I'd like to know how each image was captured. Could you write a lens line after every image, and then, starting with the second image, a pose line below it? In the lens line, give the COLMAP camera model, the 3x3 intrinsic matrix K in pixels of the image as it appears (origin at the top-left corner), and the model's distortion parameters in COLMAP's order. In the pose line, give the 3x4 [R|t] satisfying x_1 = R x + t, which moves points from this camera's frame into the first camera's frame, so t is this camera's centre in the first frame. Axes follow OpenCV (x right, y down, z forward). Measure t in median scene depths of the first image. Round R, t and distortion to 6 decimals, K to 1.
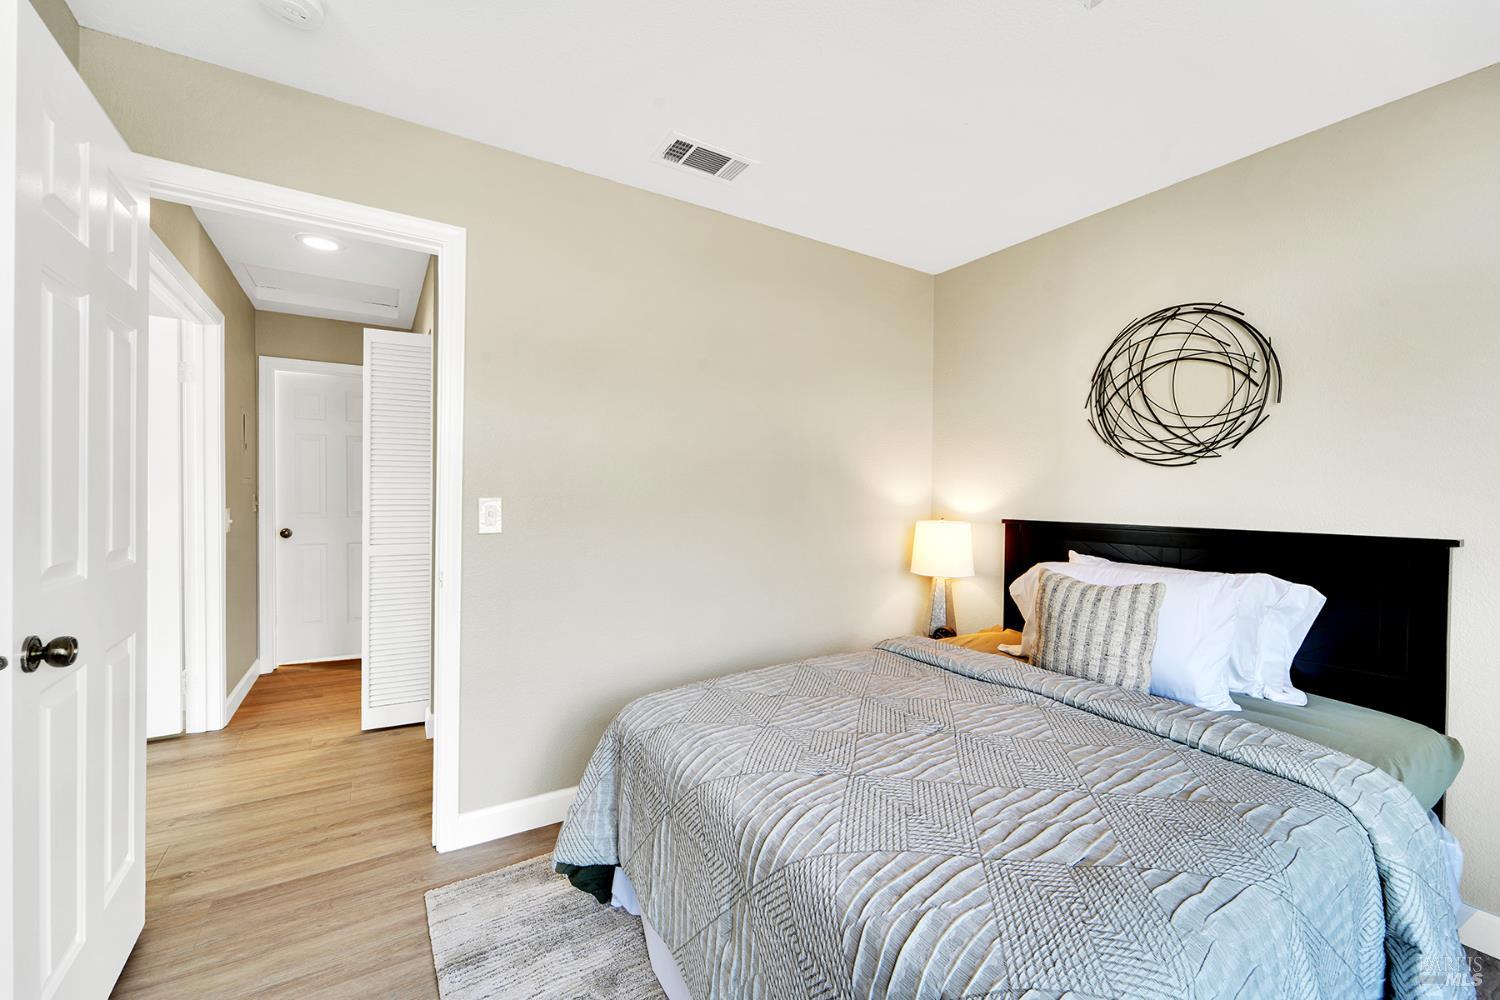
lens RADIAL K [[599.9, 0, 756.2], [0, 599.9, 497.1], [0, 0, 1]] dist [0.000698, 0.000019]
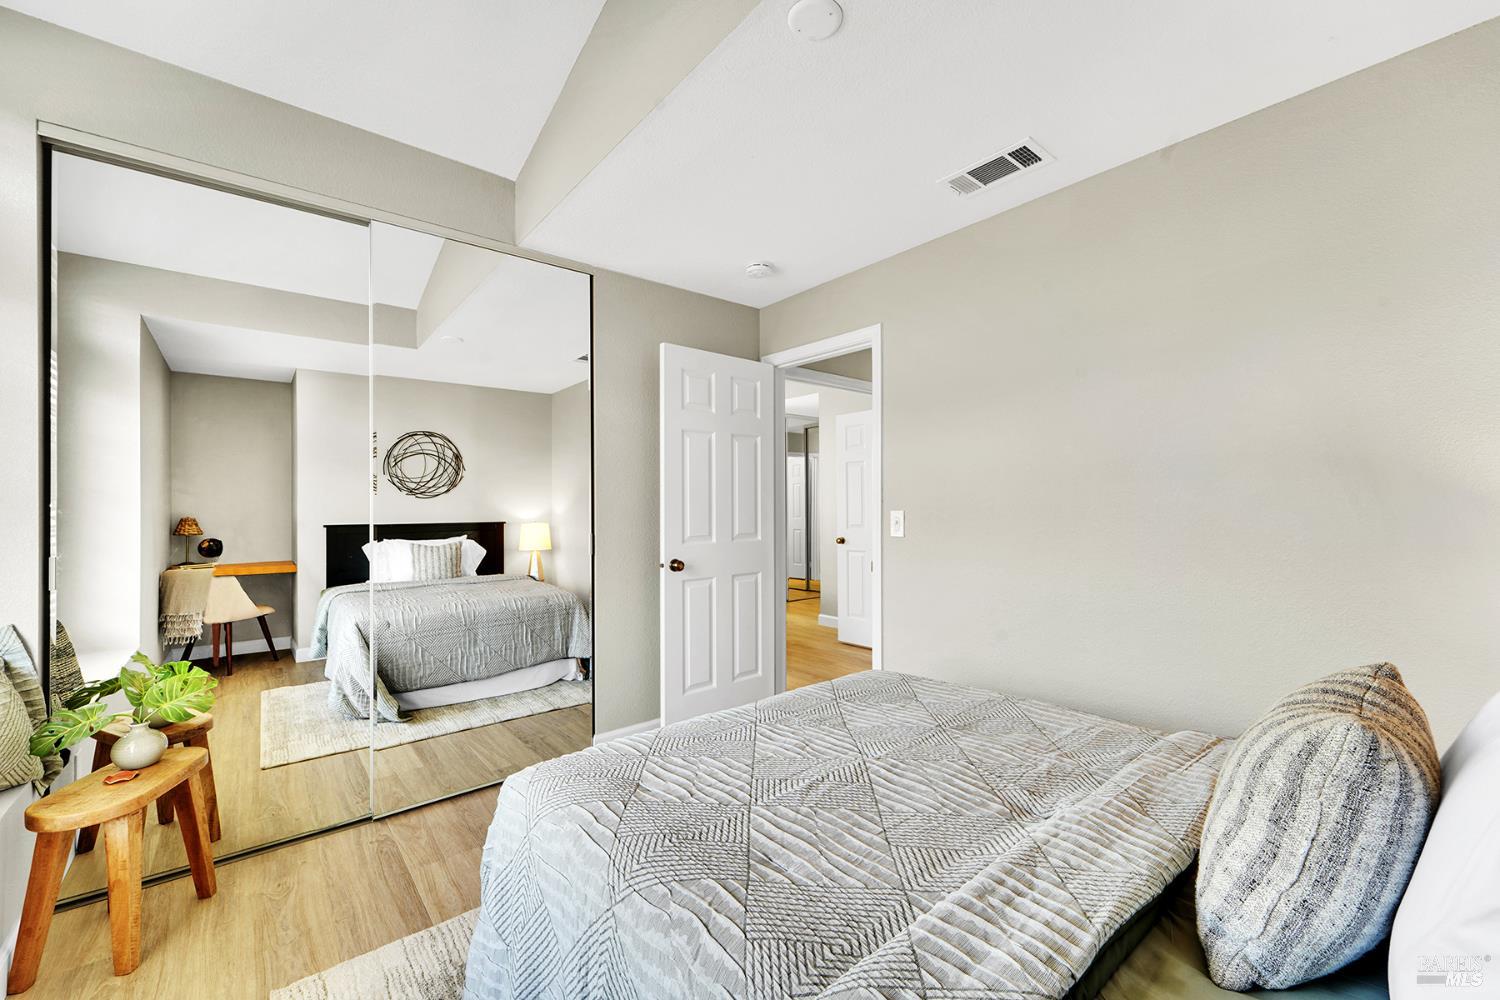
lens RADIAL K [[599.9, 0, 756.2], [0, 599.9, 497.1], [0, 0, 1]] dist [0.000698, 0.000019]
pose [[0.152355, -0.022601, -0.988067, 3.128685], [0.003409, 0.999745, -0.022343, 0.002541], [0.988320, 0.000036, 0.152393, 1.726234]]
